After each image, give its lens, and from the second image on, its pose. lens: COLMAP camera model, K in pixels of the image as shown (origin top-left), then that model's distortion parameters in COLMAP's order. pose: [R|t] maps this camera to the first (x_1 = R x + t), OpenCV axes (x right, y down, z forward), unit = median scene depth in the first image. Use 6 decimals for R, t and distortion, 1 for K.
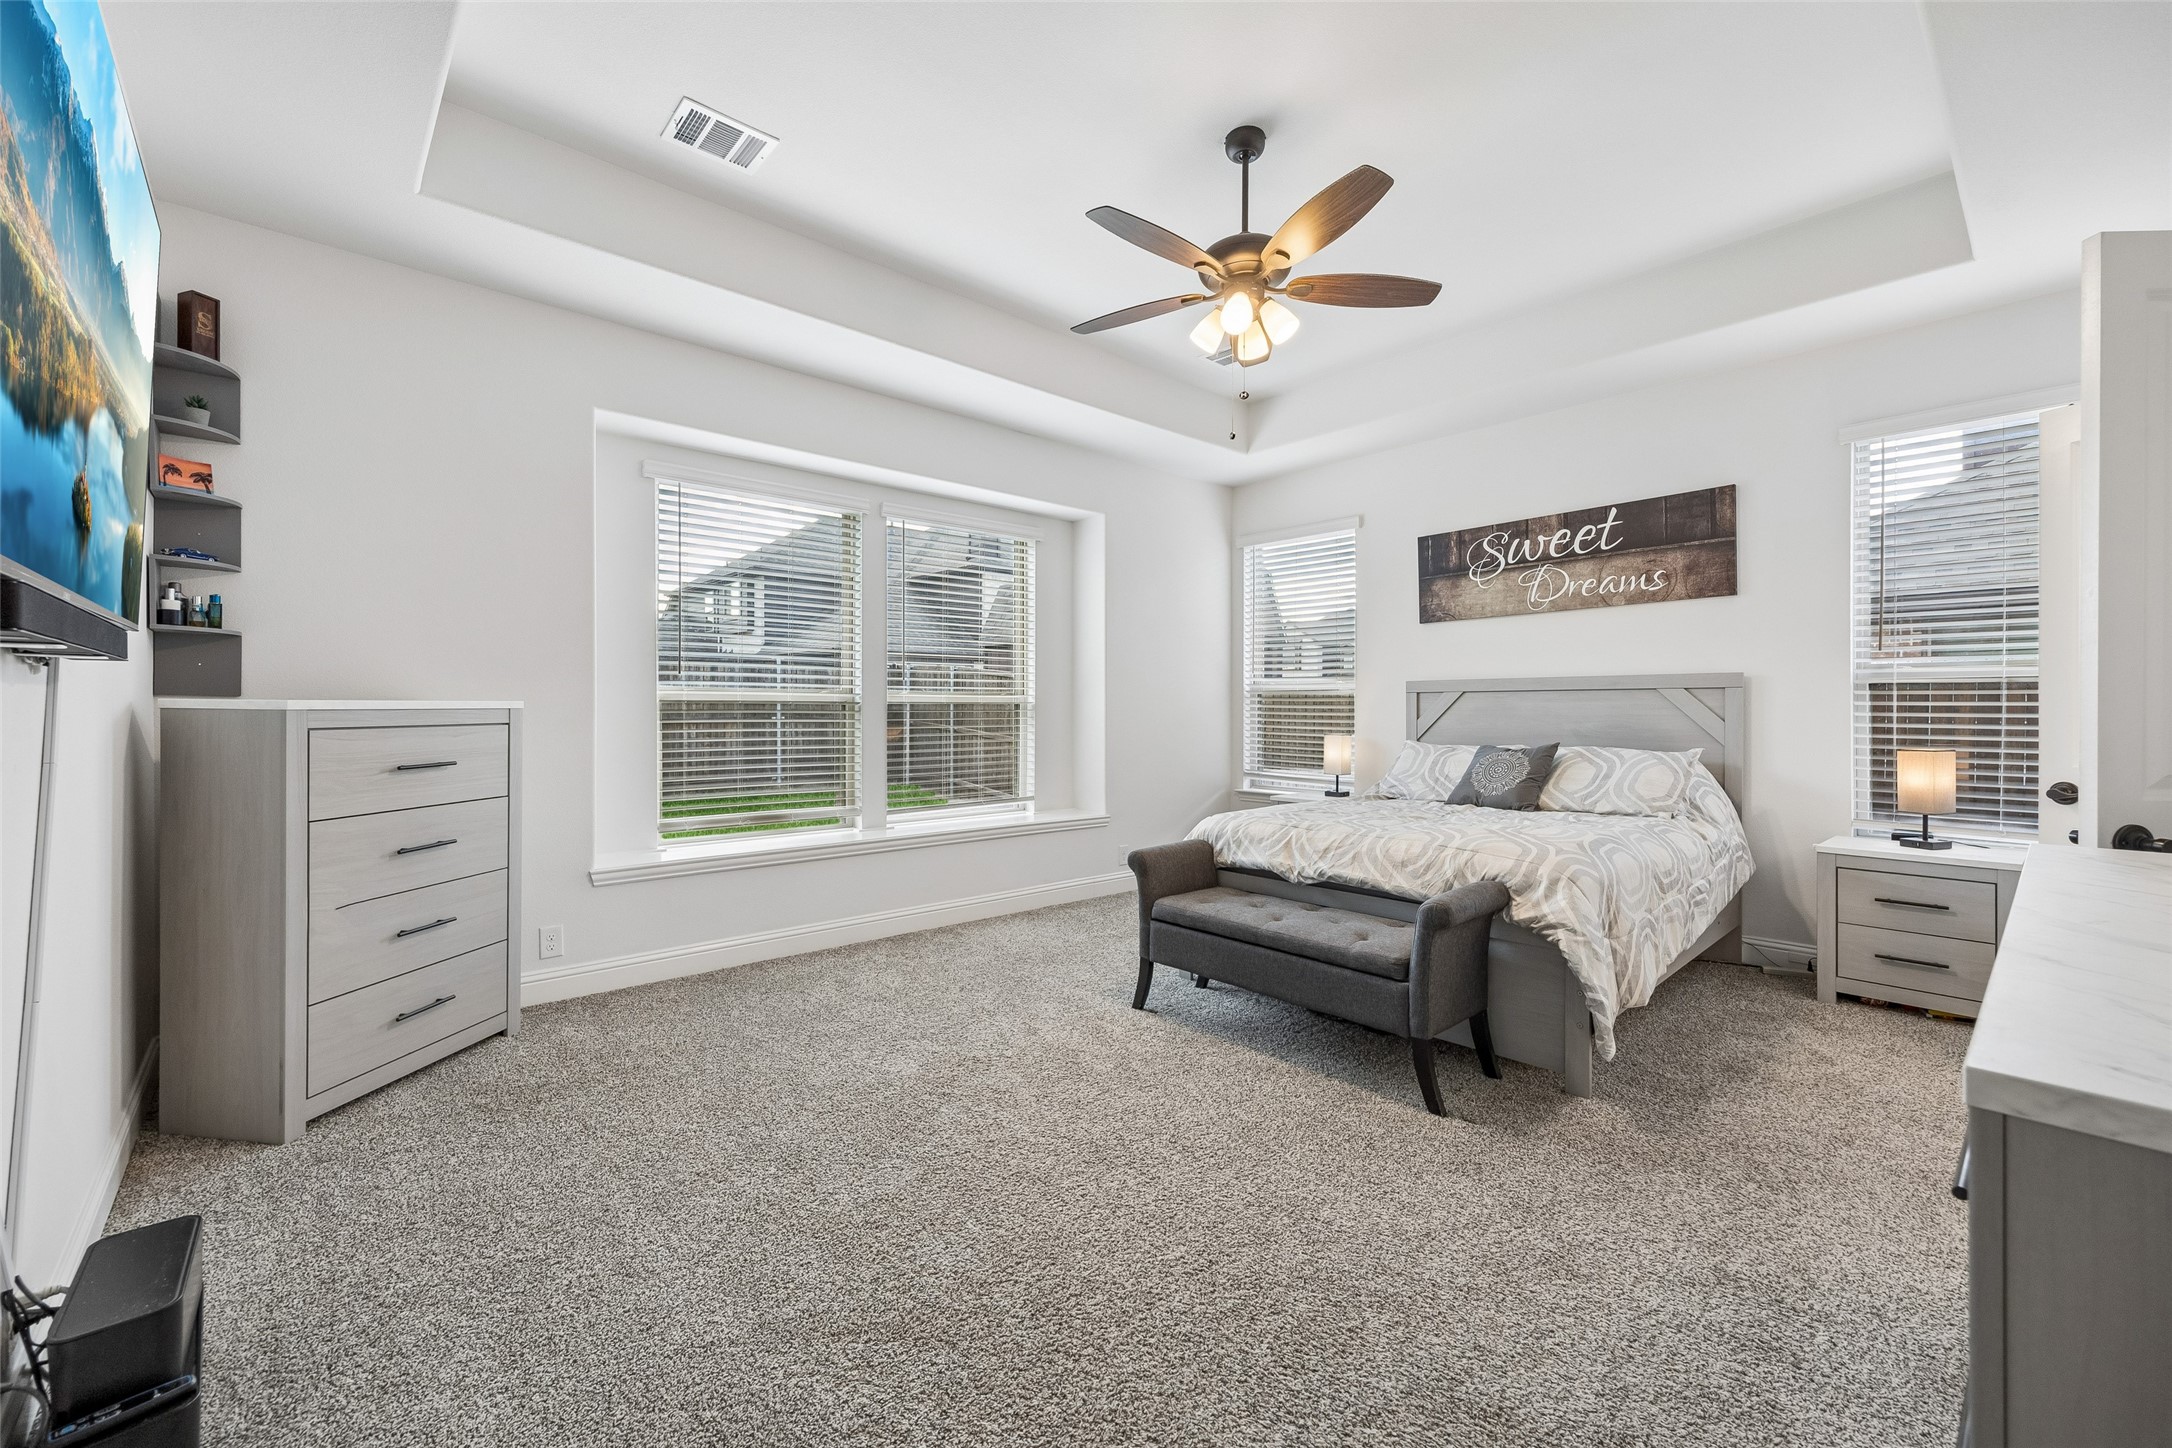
lens RADIAL K [[868.2, 0, 1092.2], [0, 868.2, 710.2], [0, 0, 1]] dist [0.010076, -0.001993]
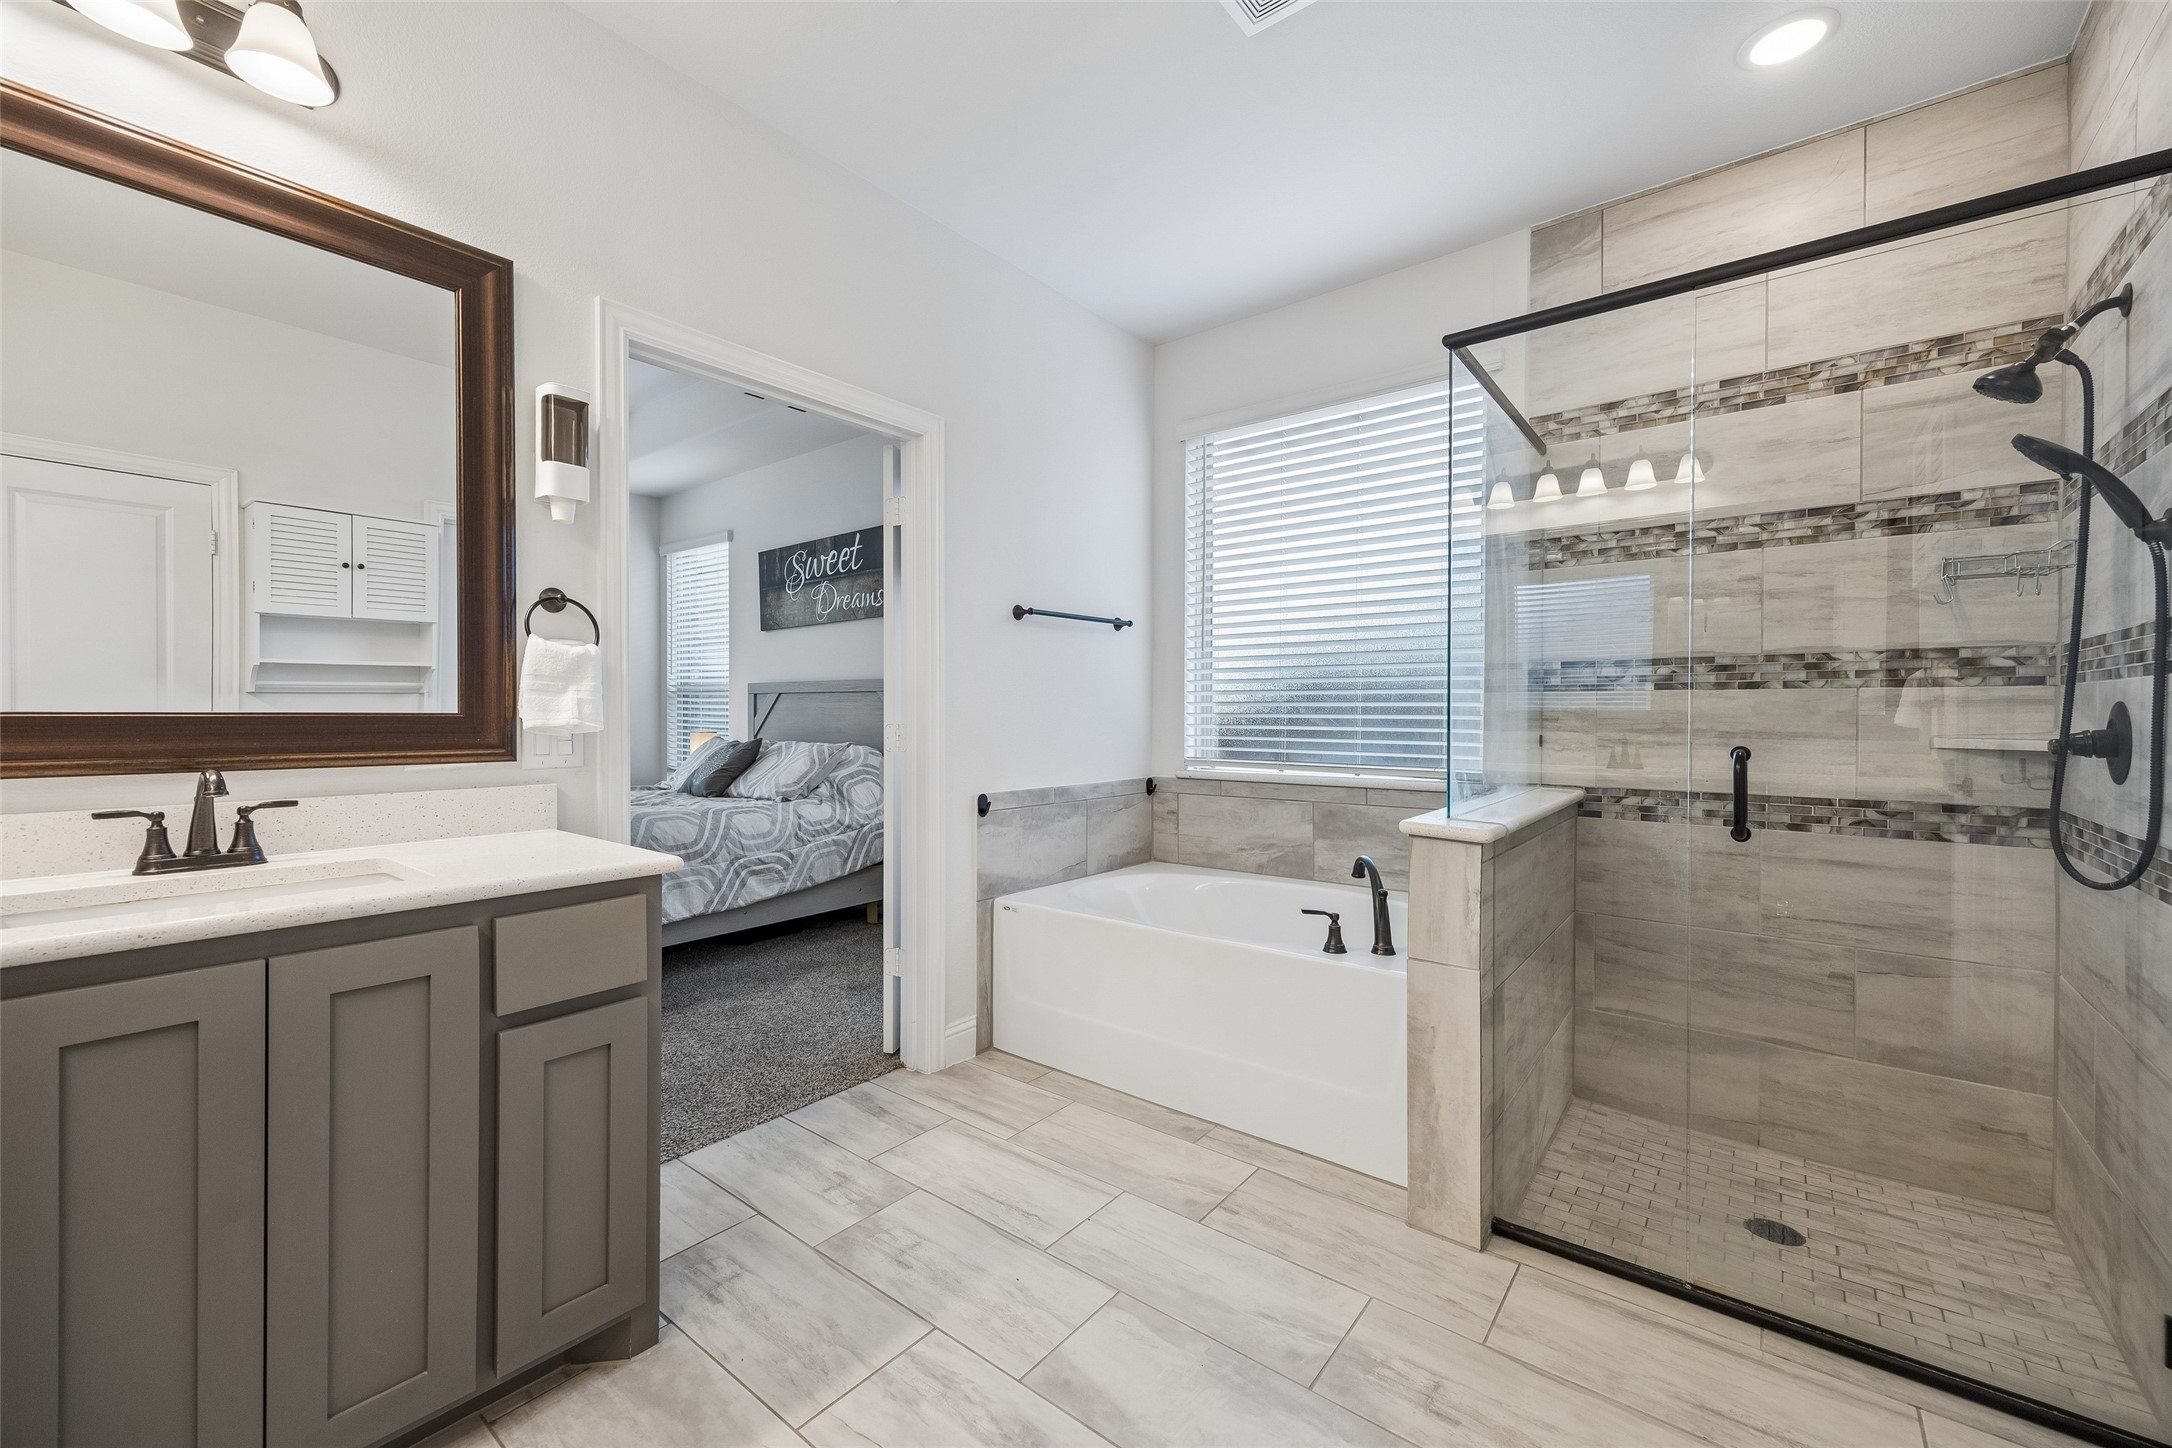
lens RADIAL K [[868.2, 0, 1092.0], [0, 868.2, 717.6], [0, 0, 1]] dist [0.010076, -0.001993]
pose [[0.984631, -0.002123, 0.174633, 0.667945], [0.000207, 0.999940, 0.010991, -0.002294], [-0.174645, -0.010786, 0.984572, -0.174778]]
